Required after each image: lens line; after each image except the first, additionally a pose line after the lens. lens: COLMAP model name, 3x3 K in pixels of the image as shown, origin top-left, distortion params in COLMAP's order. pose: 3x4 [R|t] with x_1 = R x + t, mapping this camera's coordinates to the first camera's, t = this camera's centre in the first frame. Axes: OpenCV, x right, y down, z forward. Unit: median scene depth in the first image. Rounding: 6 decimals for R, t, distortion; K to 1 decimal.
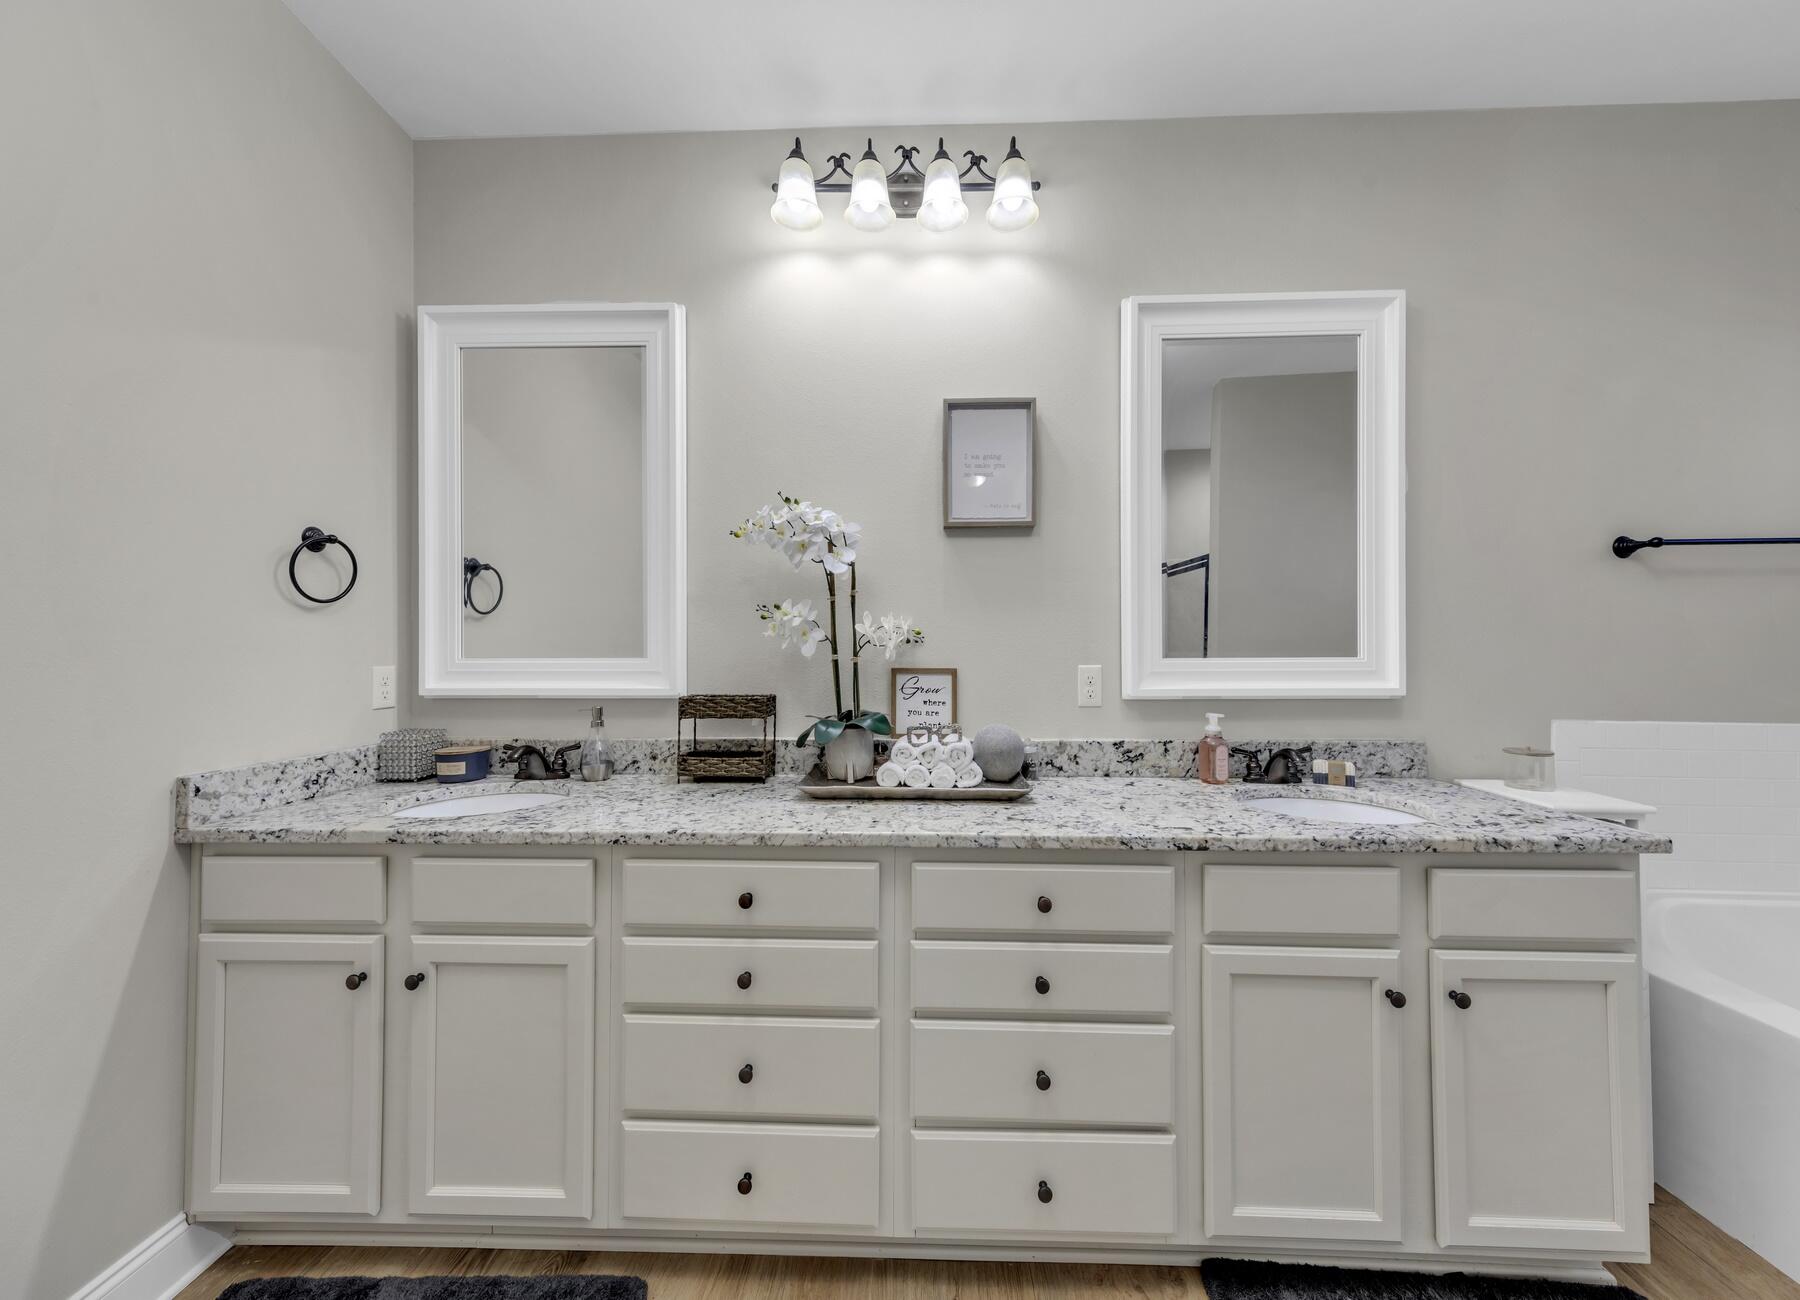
lens RADIAL K [[561.3, 0, 914.4], [0, 561.3, 649.6], [0, 0, 1]] dist [0.004670, -0.000134]
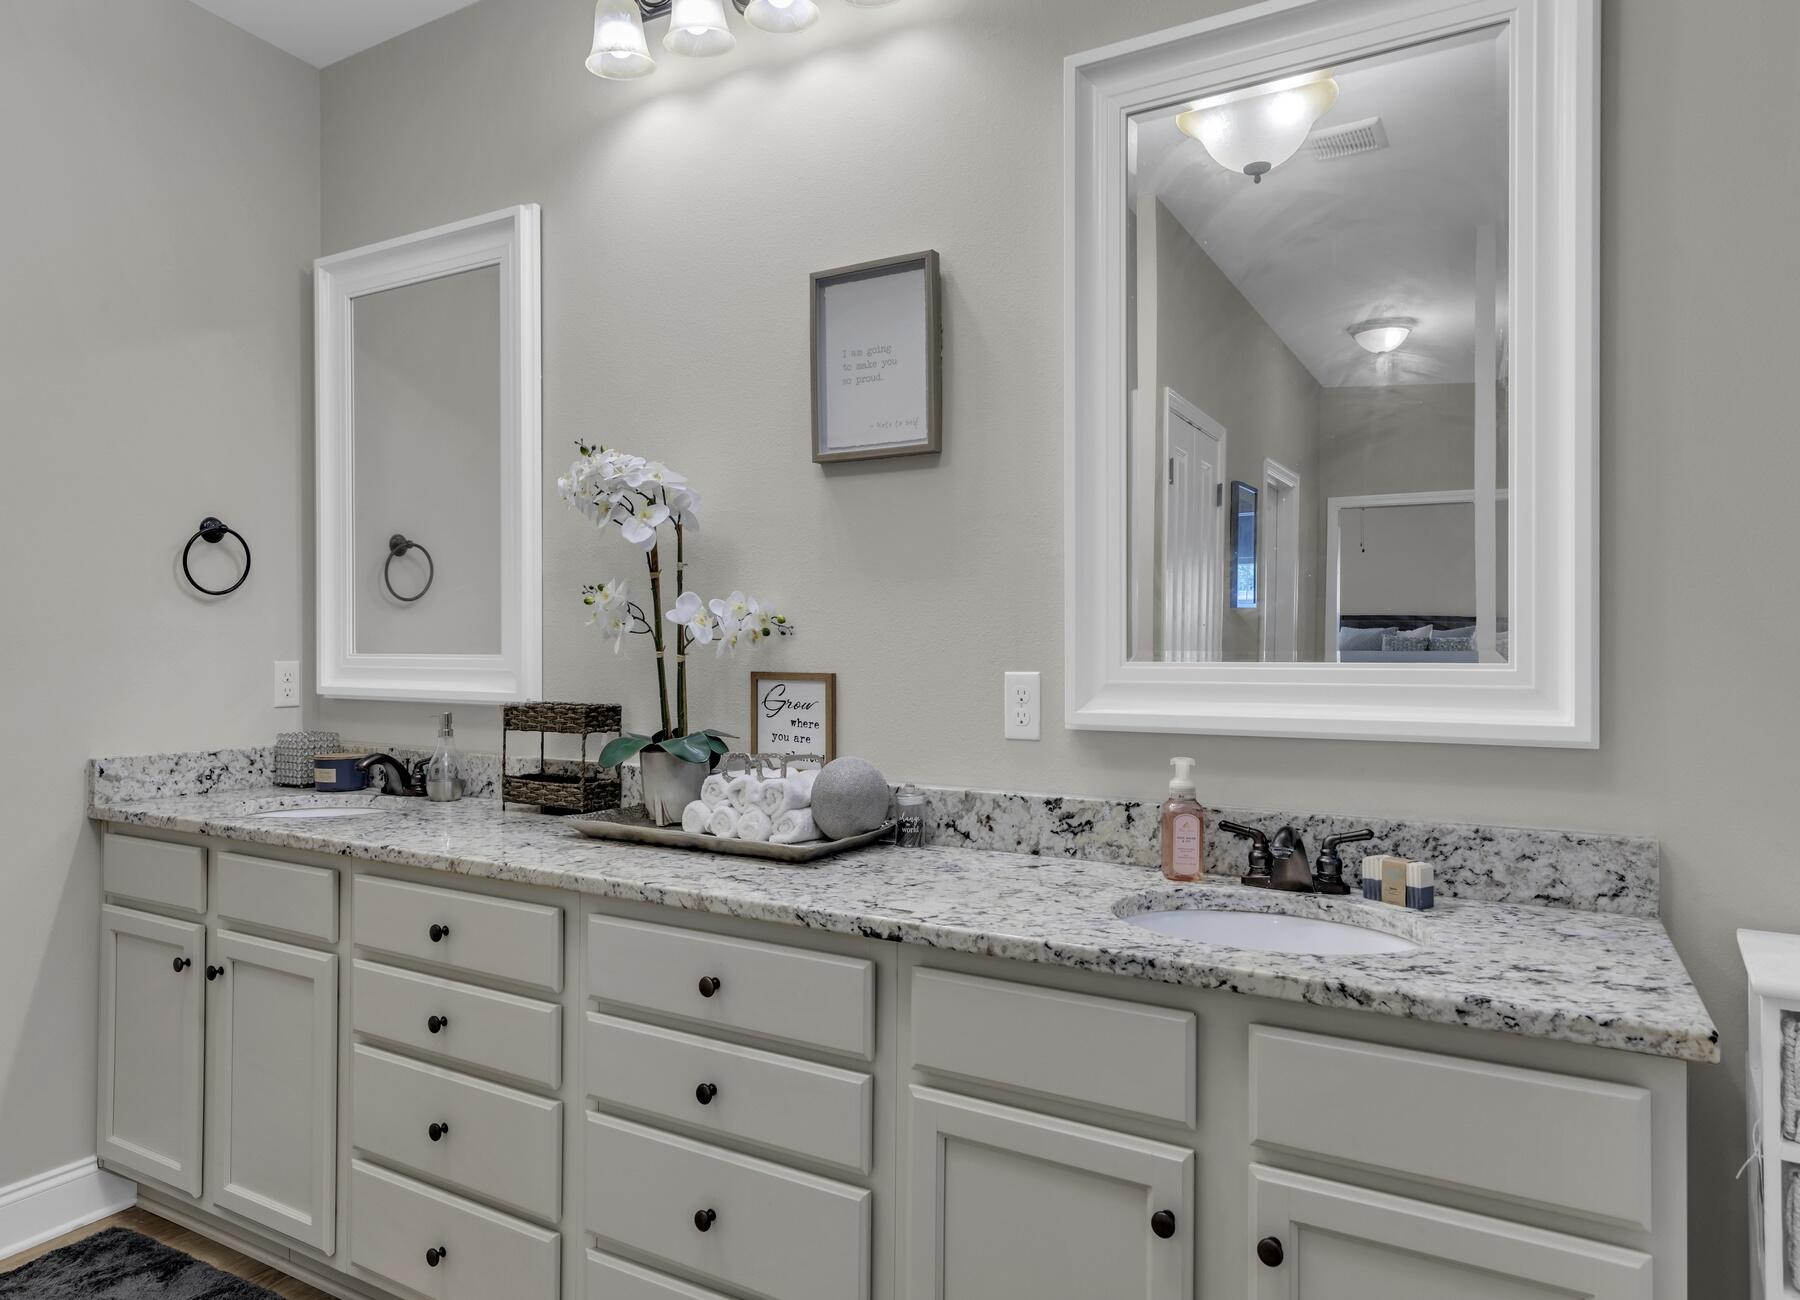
lens RADIAL K [[1069.7, 0, 896.1], [0, 1069.7, 652.4], [0, 0, 1]] dist [0.003107, 0.004422]
pose [[0.889813, 0.006424, -0.456281, 0.778651], [-0.003772, 0.999970, 0.006721, -0.000163], [0.456311, -0.004260, 0.889810, -0.105175]]
